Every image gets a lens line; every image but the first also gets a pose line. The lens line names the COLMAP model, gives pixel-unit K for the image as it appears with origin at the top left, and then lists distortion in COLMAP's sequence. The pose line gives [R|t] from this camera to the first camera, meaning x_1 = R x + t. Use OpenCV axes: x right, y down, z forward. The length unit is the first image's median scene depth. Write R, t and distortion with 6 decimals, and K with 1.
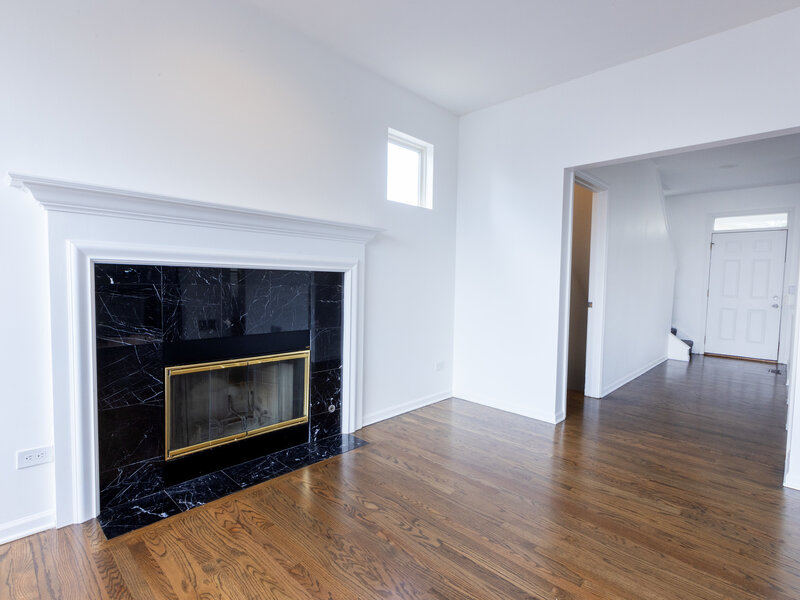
lens RADIAL K [[409.8, 0, 400.5], [0, 409.8, 298.0], [0, 0, 1]] dist [0.001936, -0.000193]
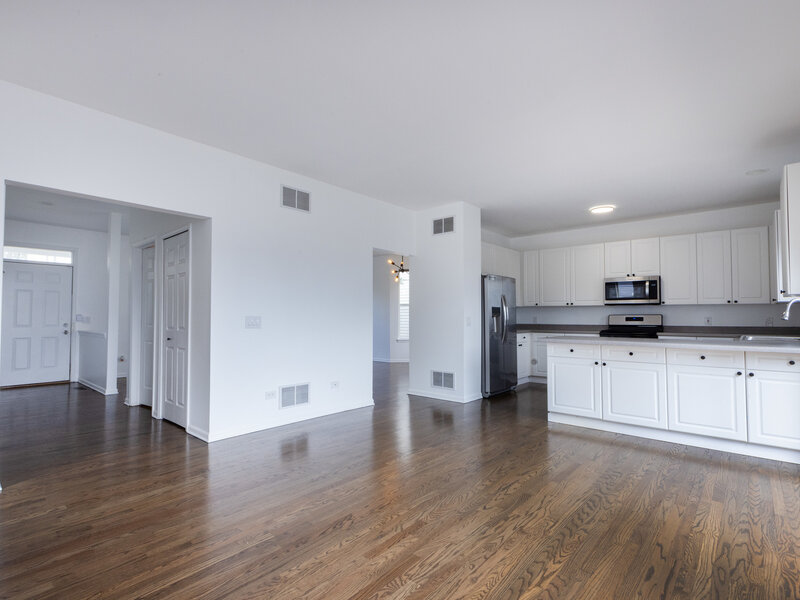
lens RADIAL K [[409.8, 0, 400.6], [0, 409.8, 298.2], [0, 0, 1]] dist [0.001936, -0.000193]
pose [[-0.062186, 0.023478, 0.997788, -0.283058], [0.042455, 0.998881, -0.020858, -0.012139], [-0.997161, 0.041064, -0.063113, 0.142737]]
